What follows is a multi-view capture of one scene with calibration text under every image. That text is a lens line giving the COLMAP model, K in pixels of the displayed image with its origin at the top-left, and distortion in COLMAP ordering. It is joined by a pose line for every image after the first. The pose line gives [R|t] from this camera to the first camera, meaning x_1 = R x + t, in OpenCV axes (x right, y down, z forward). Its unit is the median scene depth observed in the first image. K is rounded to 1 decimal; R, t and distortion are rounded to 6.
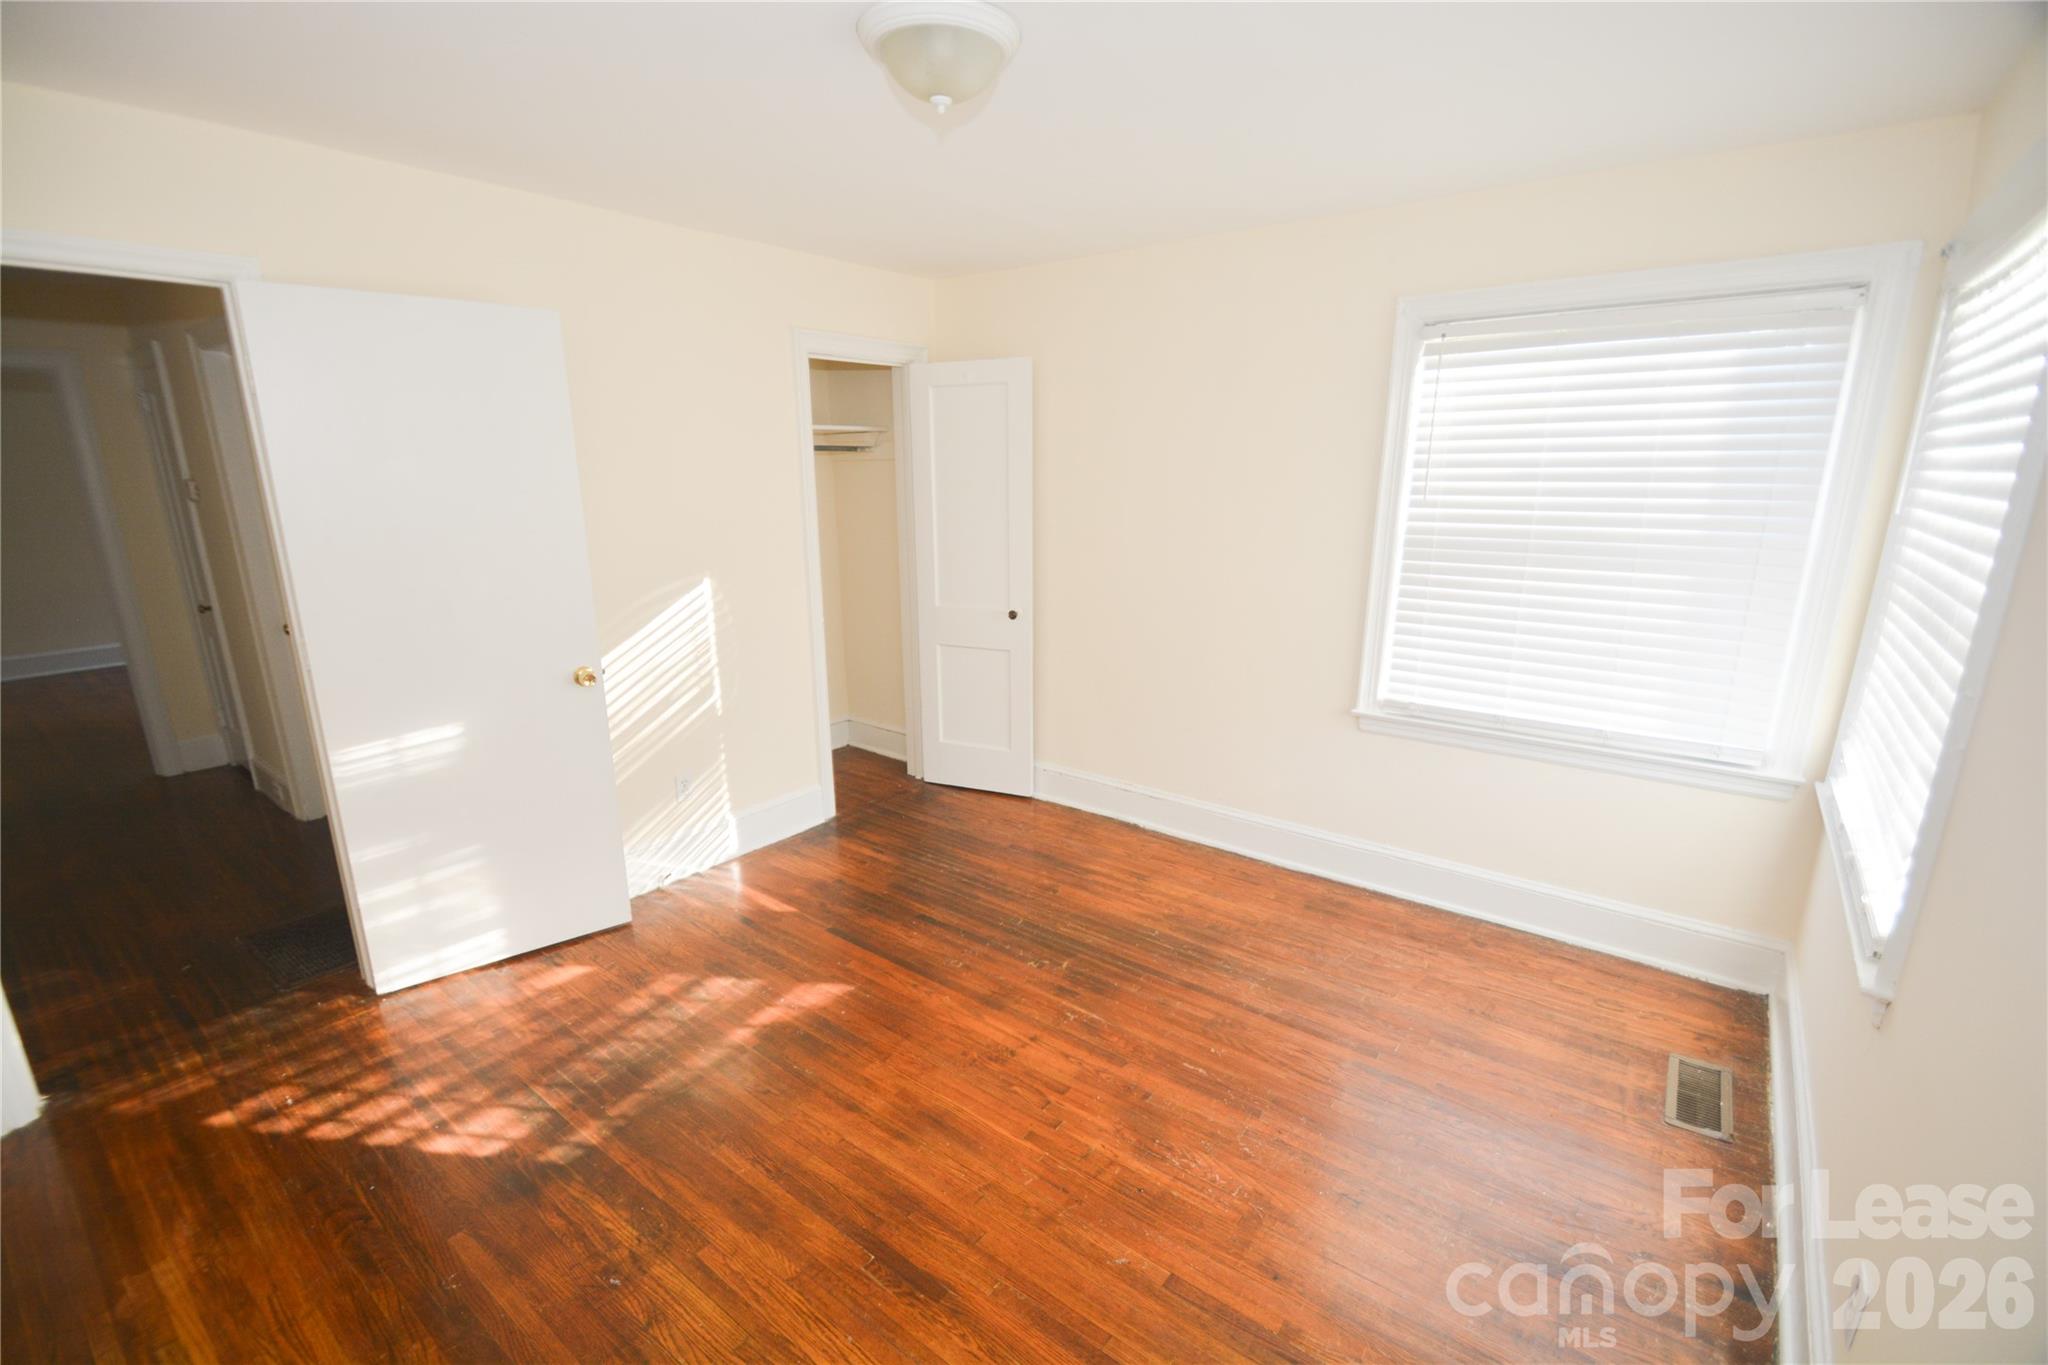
lens RADIAL K [[894.7, 0, 1016.0], [0, 894.7, 708.1], [0, 0, 1]] dist [0.014649, -0.017443]
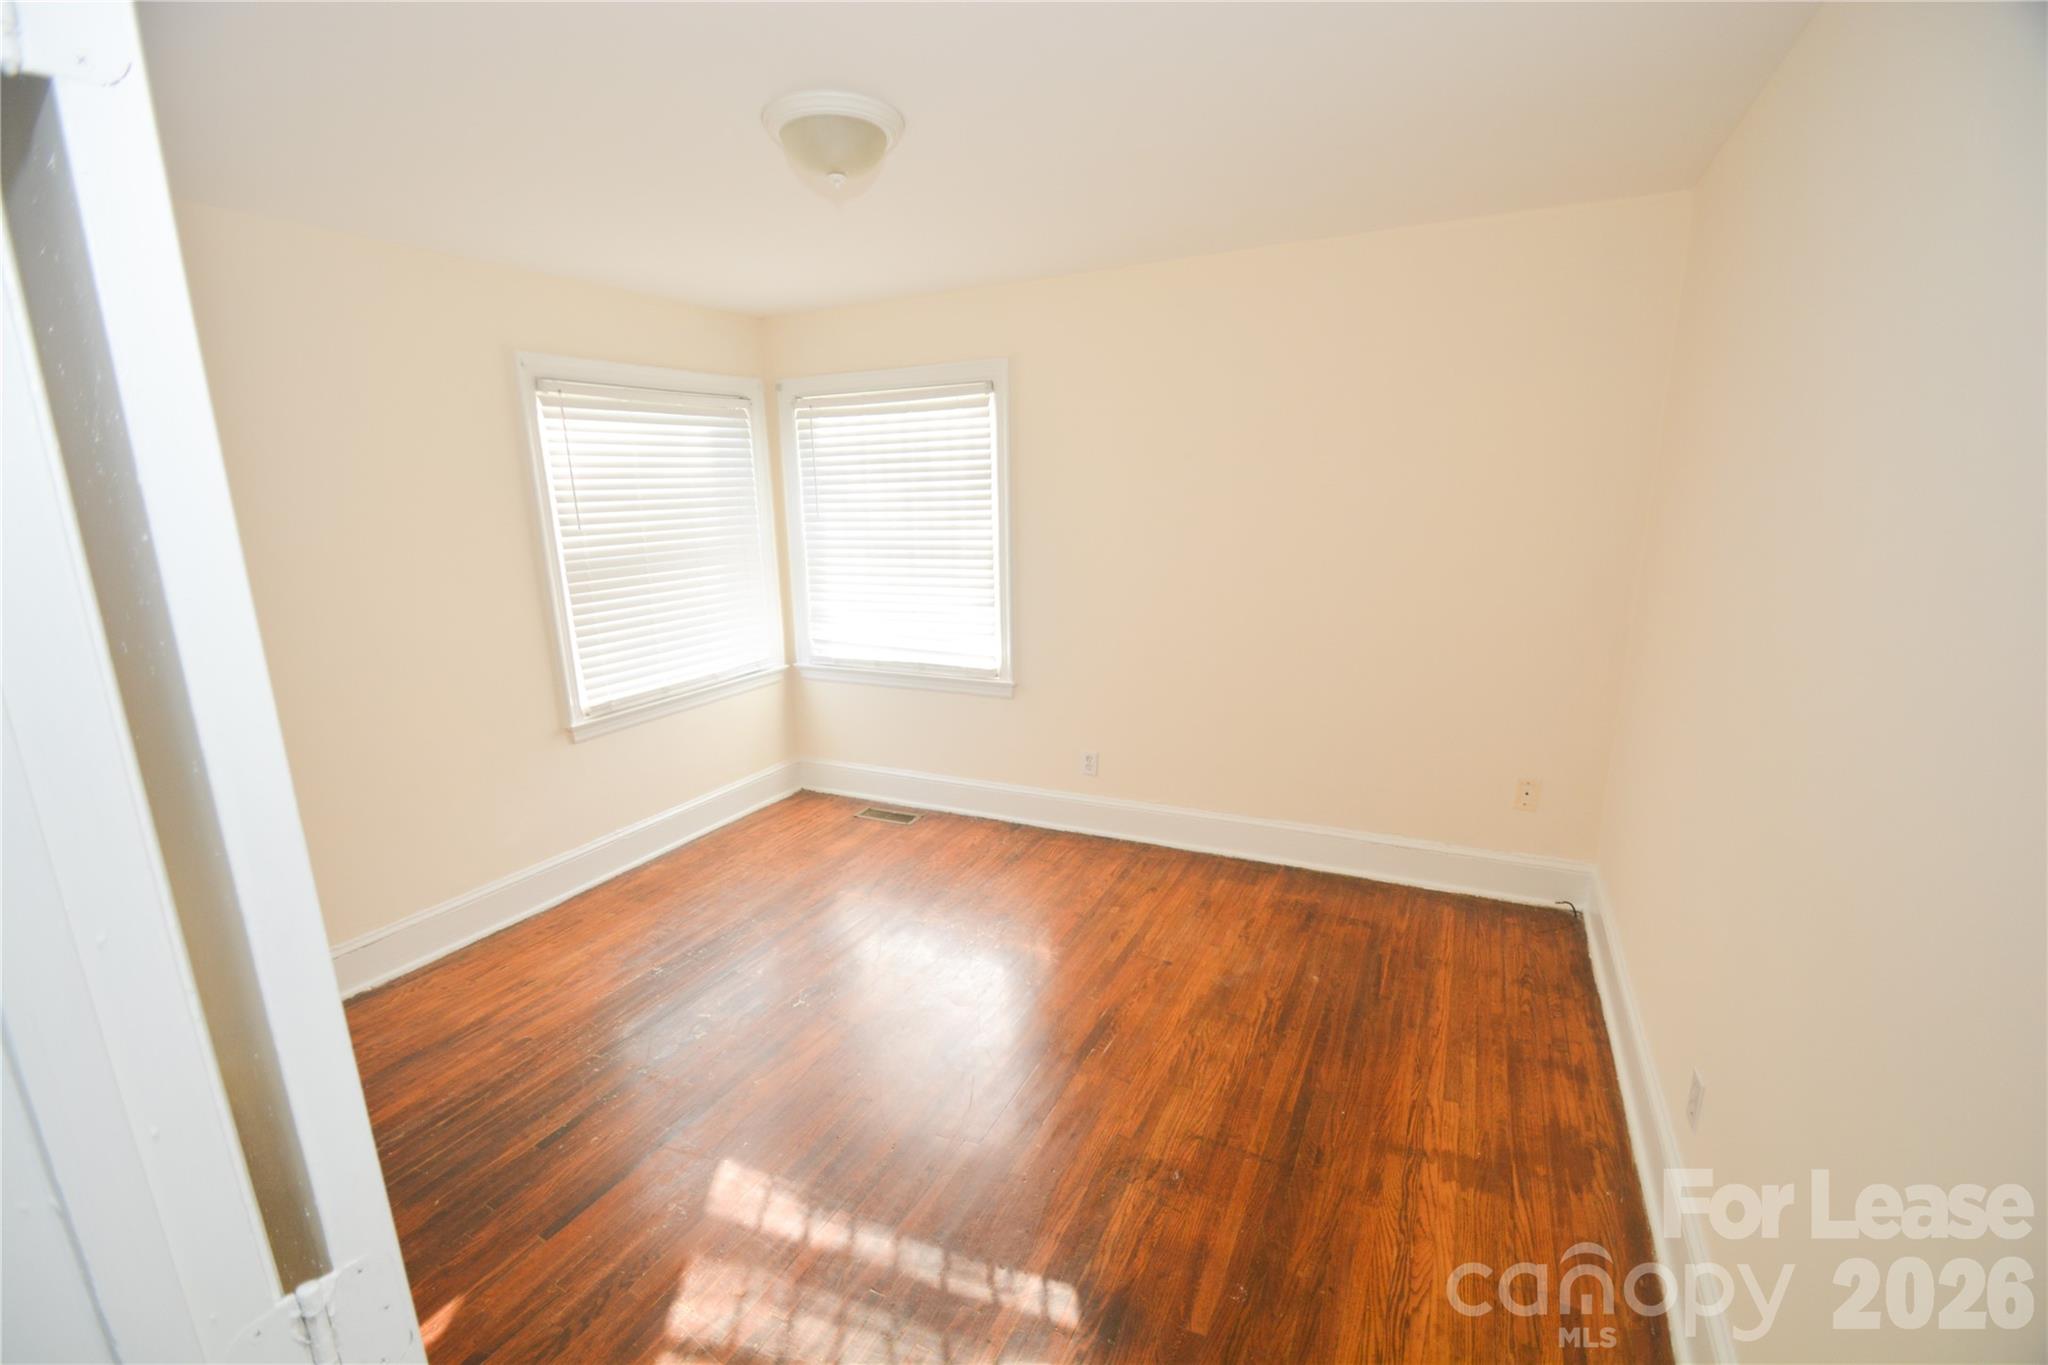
lens RADIAL K [[894.7, 0, 1016.0], [0, 894.7, 708.1], [0, 0, 1]] dist [0.014649, -0.017443]
pose [[-0.196628, -0.223547, 0.954654, -0.861056], [0.285575, 0.918390, 0.273875, -0.183095], [-0.937968, 0.326477, -0.116741, 0.707219]]
